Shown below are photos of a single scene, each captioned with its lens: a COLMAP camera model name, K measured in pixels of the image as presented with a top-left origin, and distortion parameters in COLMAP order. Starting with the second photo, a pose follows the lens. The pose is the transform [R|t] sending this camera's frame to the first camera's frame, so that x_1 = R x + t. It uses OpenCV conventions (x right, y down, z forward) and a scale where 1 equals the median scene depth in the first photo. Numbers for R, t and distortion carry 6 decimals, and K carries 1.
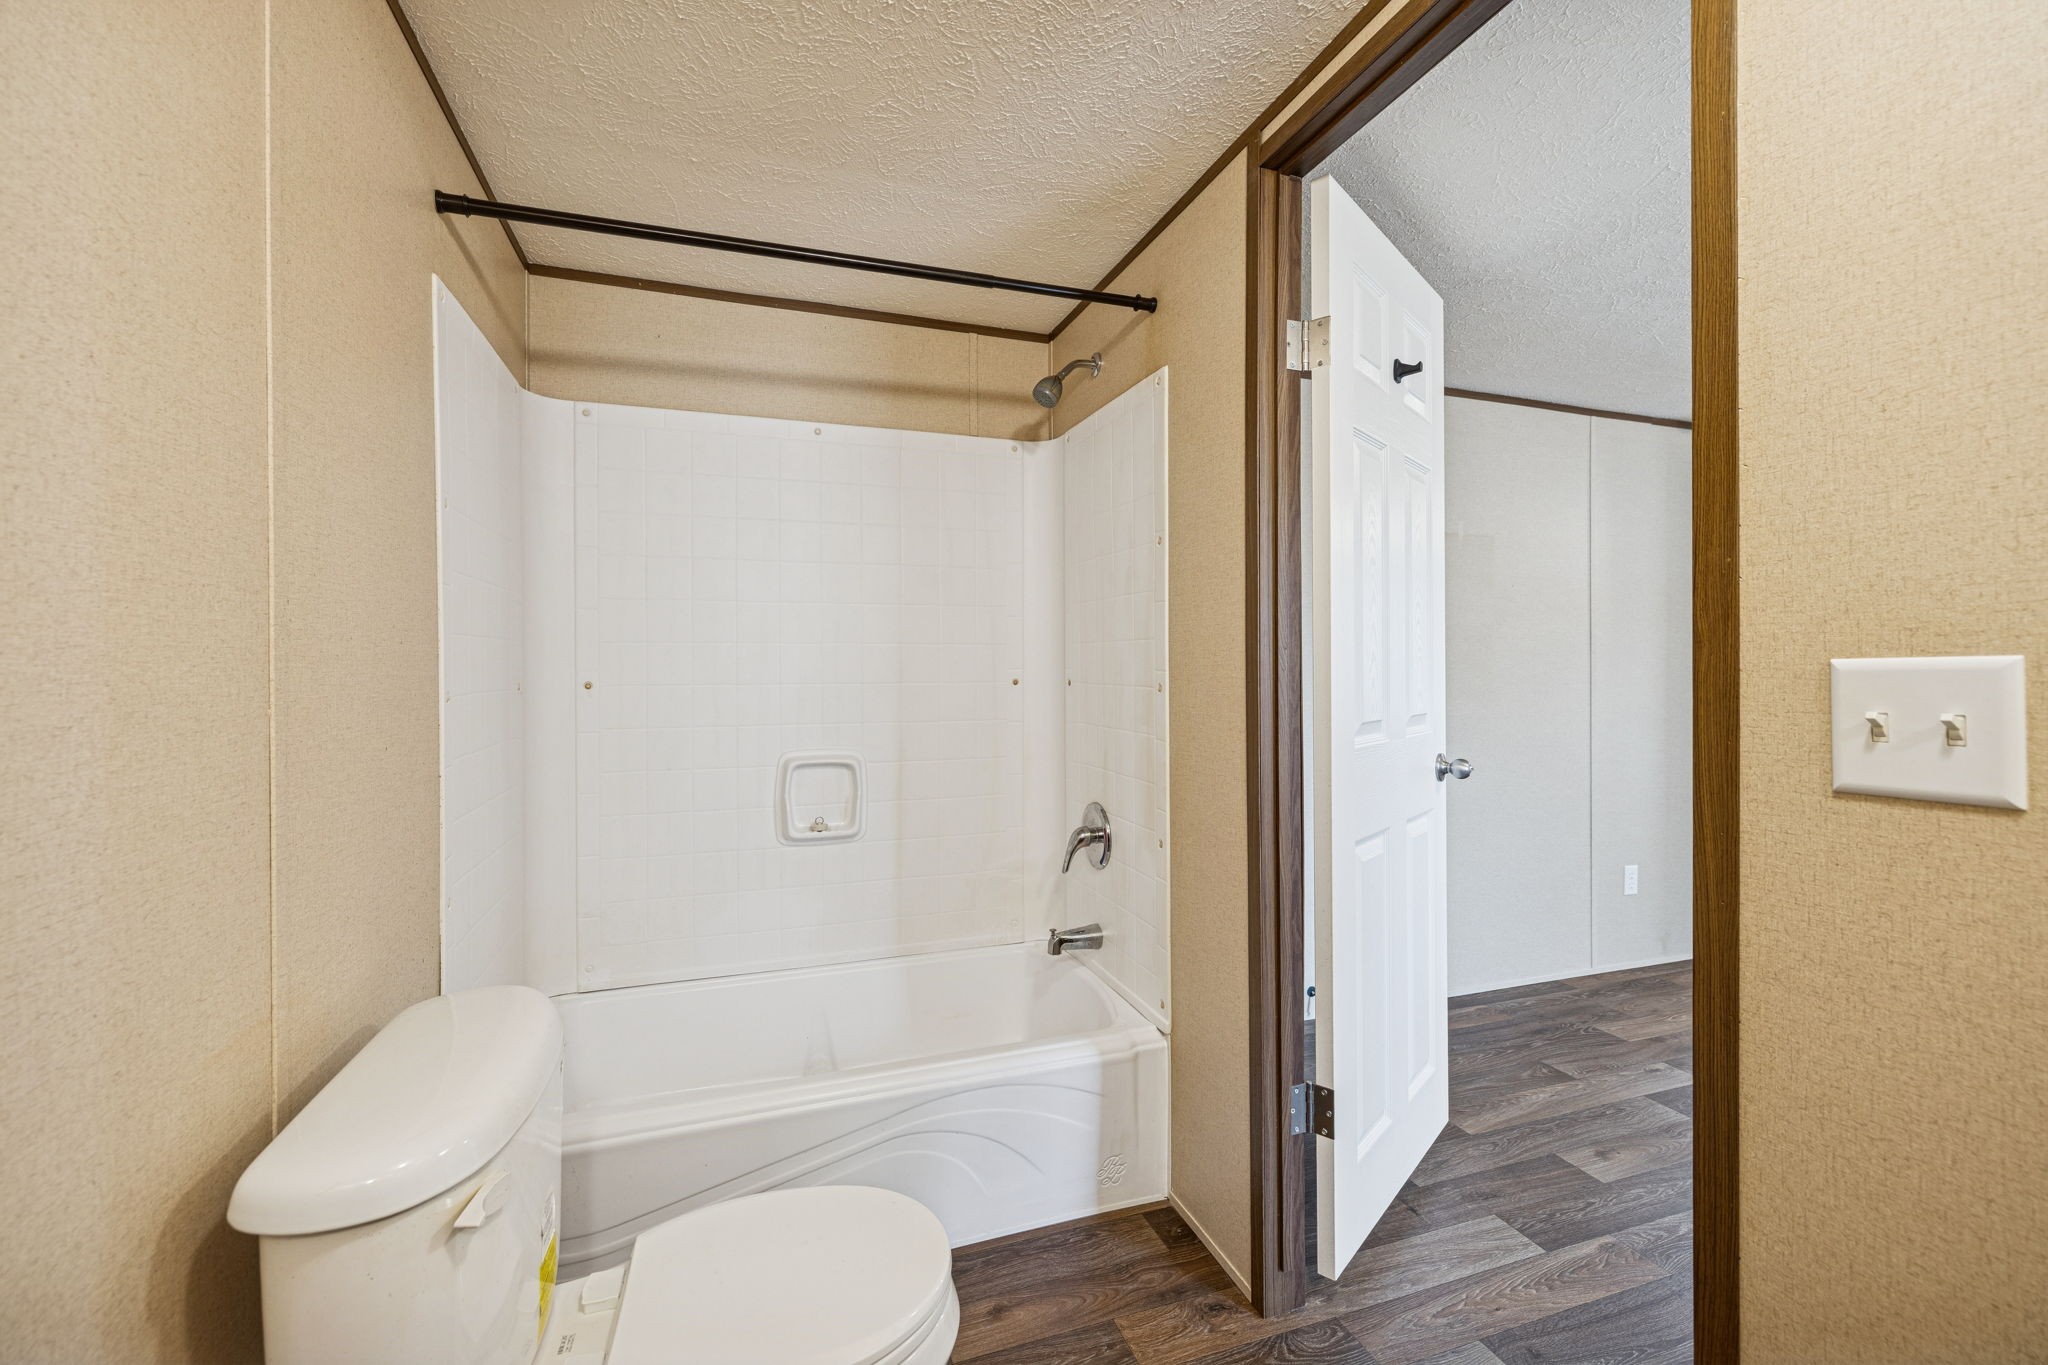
lens RADIAL K [[855.4, 0, 1020.3], [0, 855.4, 671.4], [0, 0, 1]] dist [-0.000021, 0.000223]
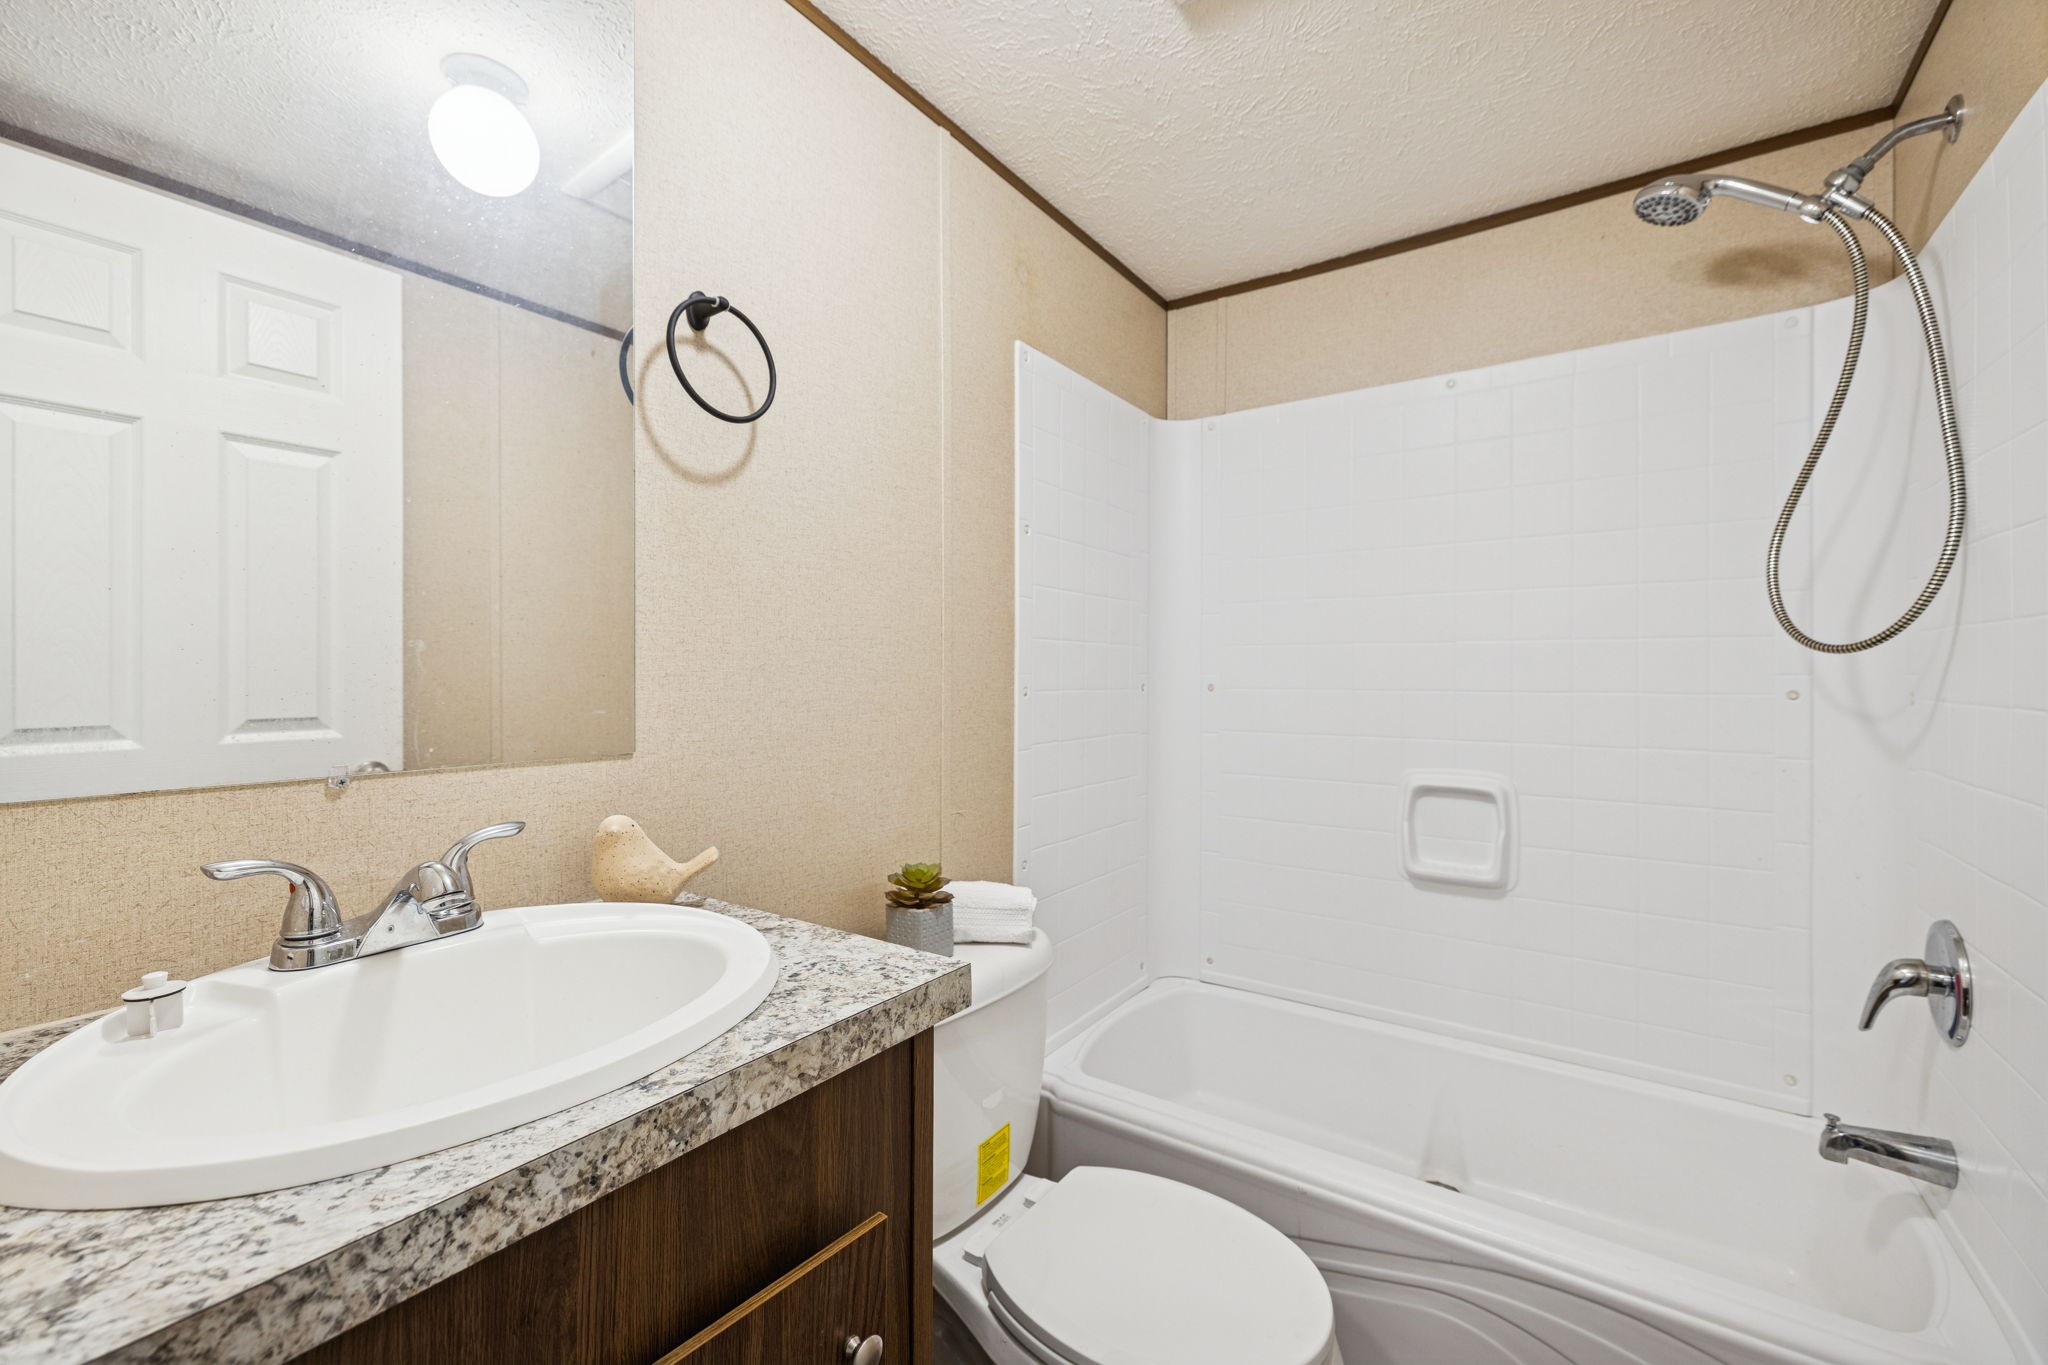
lens RADIAL K [[855.4, 0, 1020.3], [0, 855.4, 671.4], [0, 0, 1]] dist [-0.000021, 0.000223]
pose [[0.591495, 0.009922, -0.806248, 0.183075], [-0.014383, 0.999895, 0.001754, -0.001356], [0.806181, 0.010559, 0.591575, 0.188273]]
